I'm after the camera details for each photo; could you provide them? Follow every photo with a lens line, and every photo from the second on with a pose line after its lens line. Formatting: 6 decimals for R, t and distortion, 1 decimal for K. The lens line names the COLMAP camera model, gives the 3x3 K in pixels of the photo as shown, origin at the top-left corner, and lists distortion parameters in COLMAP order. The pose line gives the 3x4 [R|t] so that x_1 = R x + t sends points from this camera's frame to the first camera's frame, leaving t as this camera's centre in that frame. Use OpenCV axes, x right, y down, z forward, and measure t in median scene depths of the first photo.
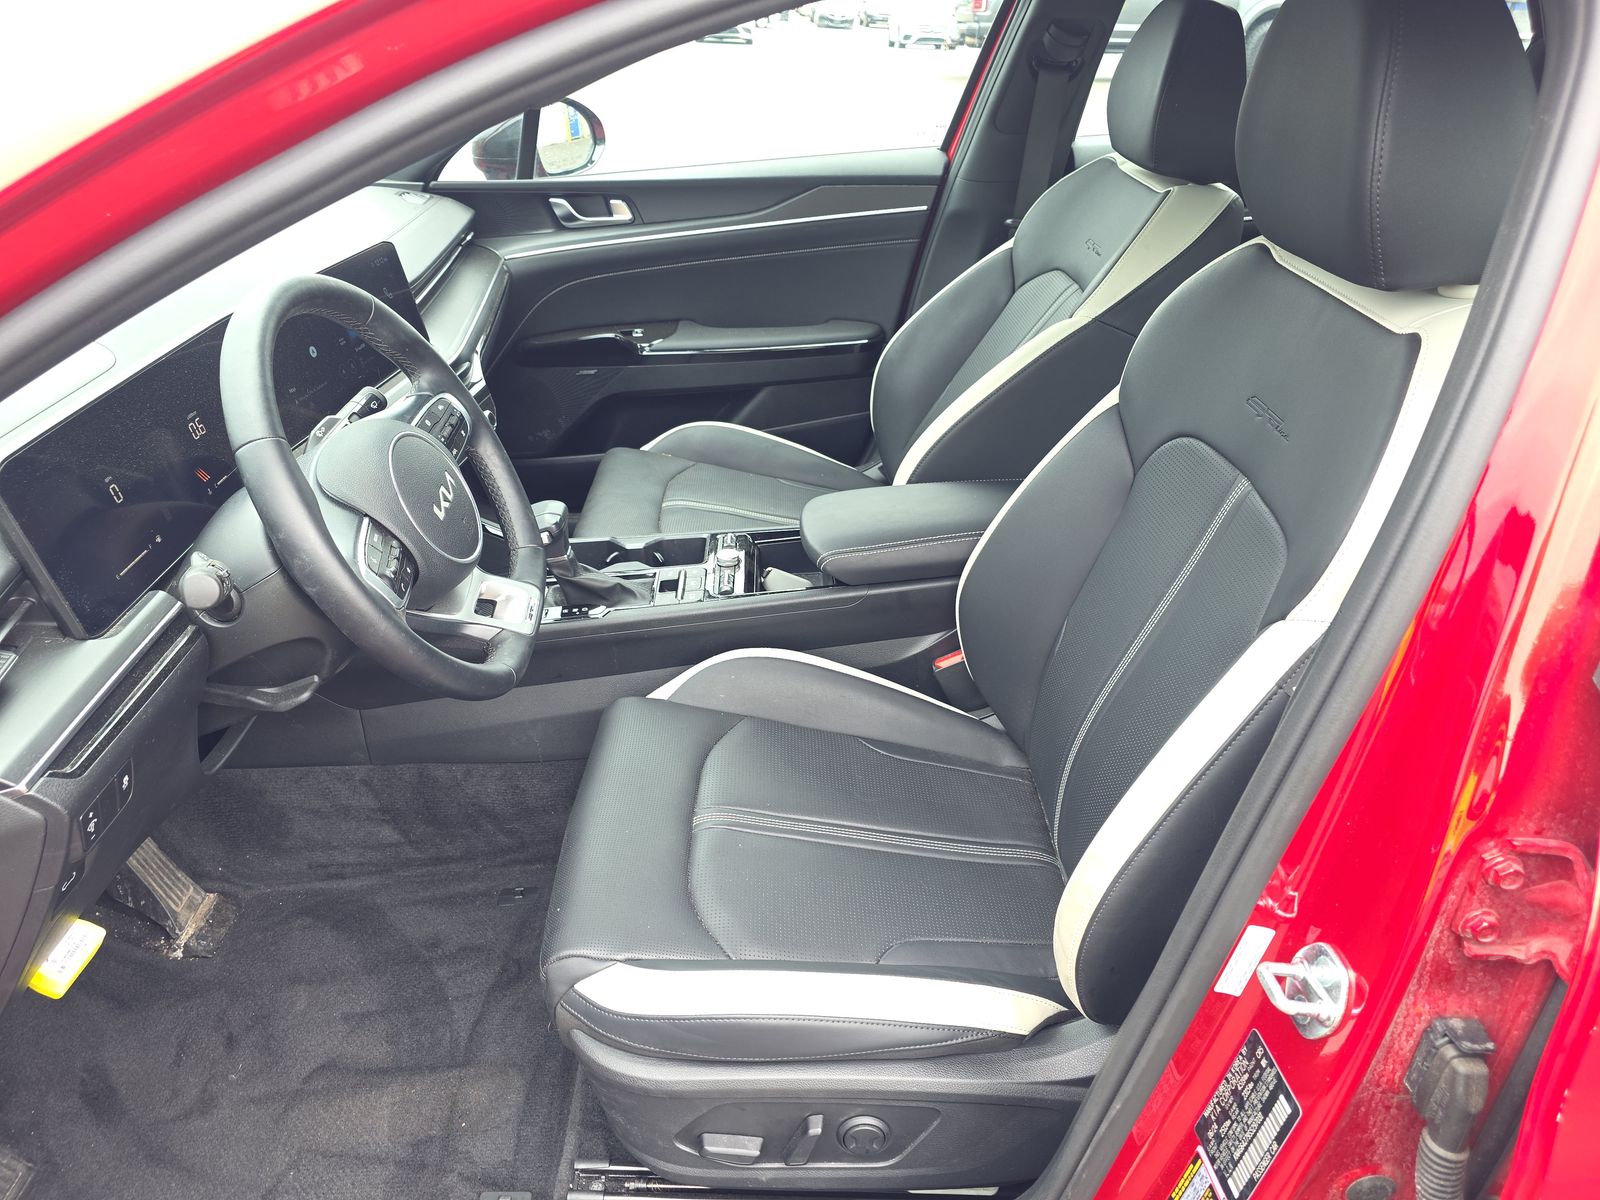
lens RADIAL K [[1114.9, 0, 786.0], [0, 1114.9, 607.8], [0, 0, 1]] dist [0.004260, -0.006675]
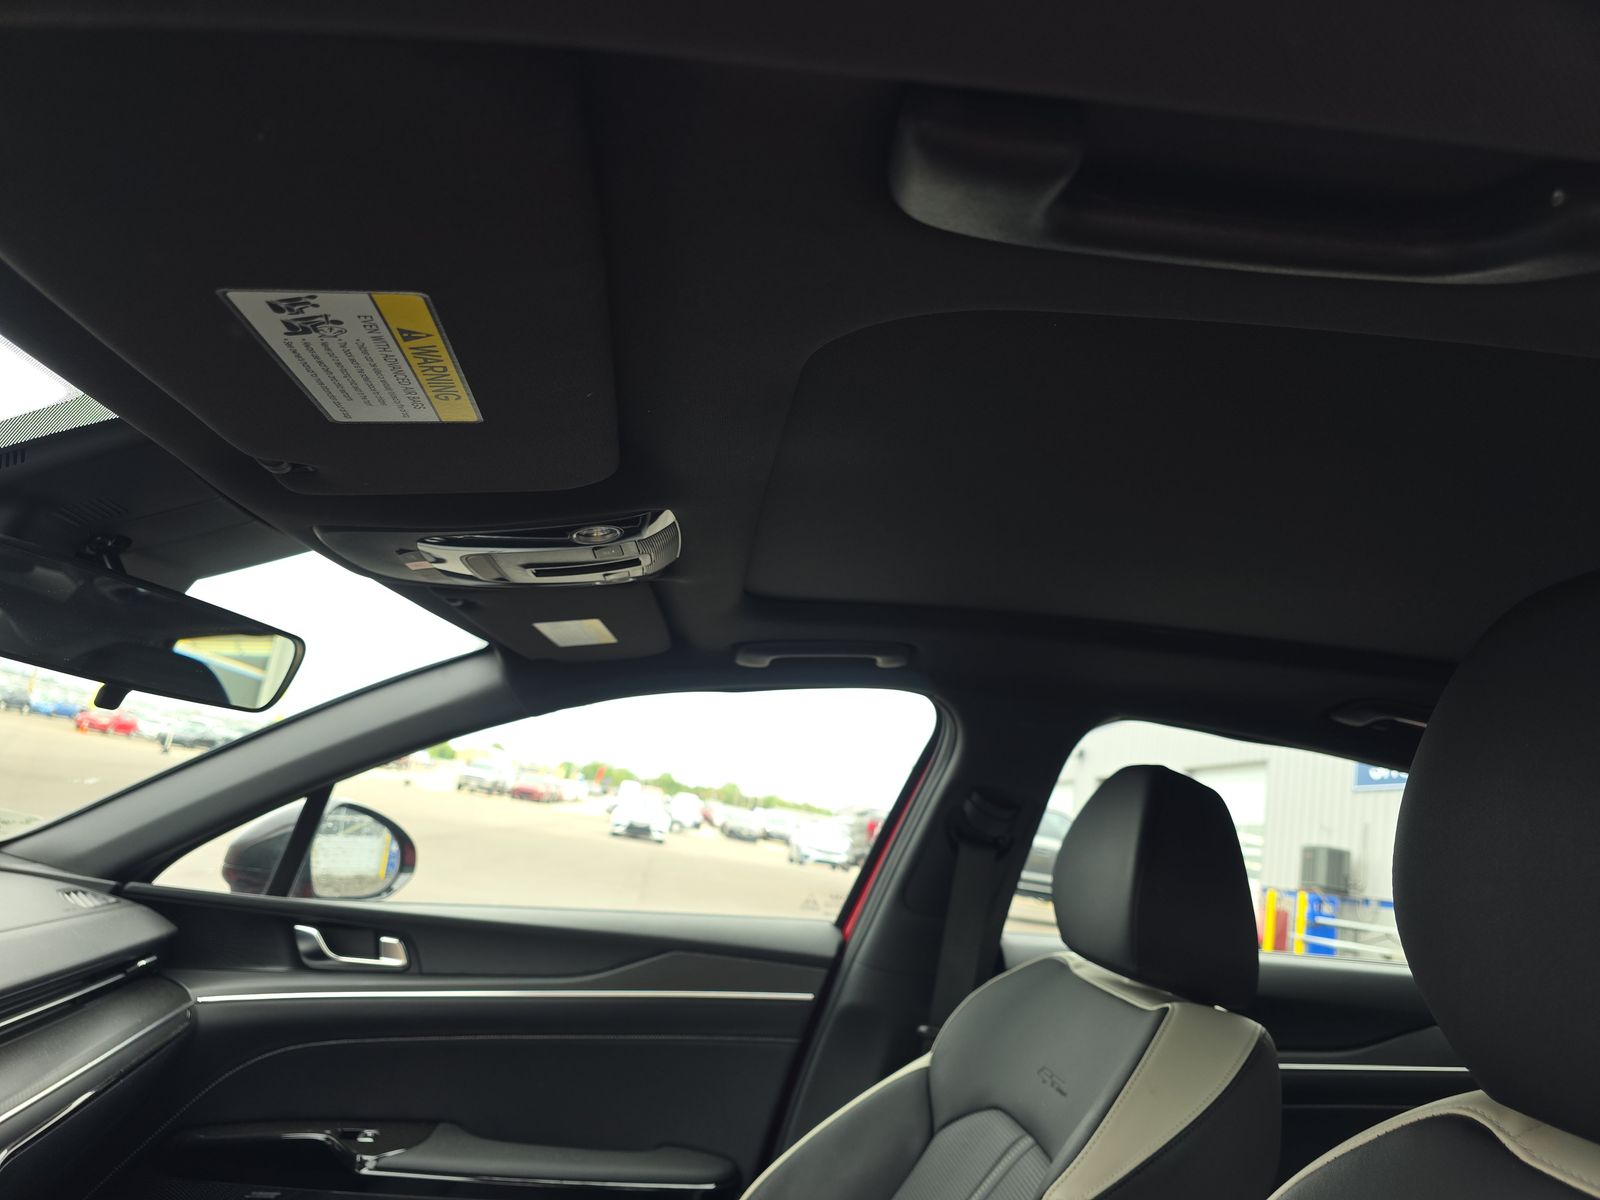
lens RADIAL K [[1114.9, 0, 786.0], [0, 1114.9, 607.8], [0, 0, 1]] dist [0.004260, -0.006675]
pose [[0.990046, 0.131566, 0.050000, 0.038494], [-0.071098, 0.774090, -0.629070, -0.093228], [-0.121469, 0.619253, 0.775739, 0.271720]]
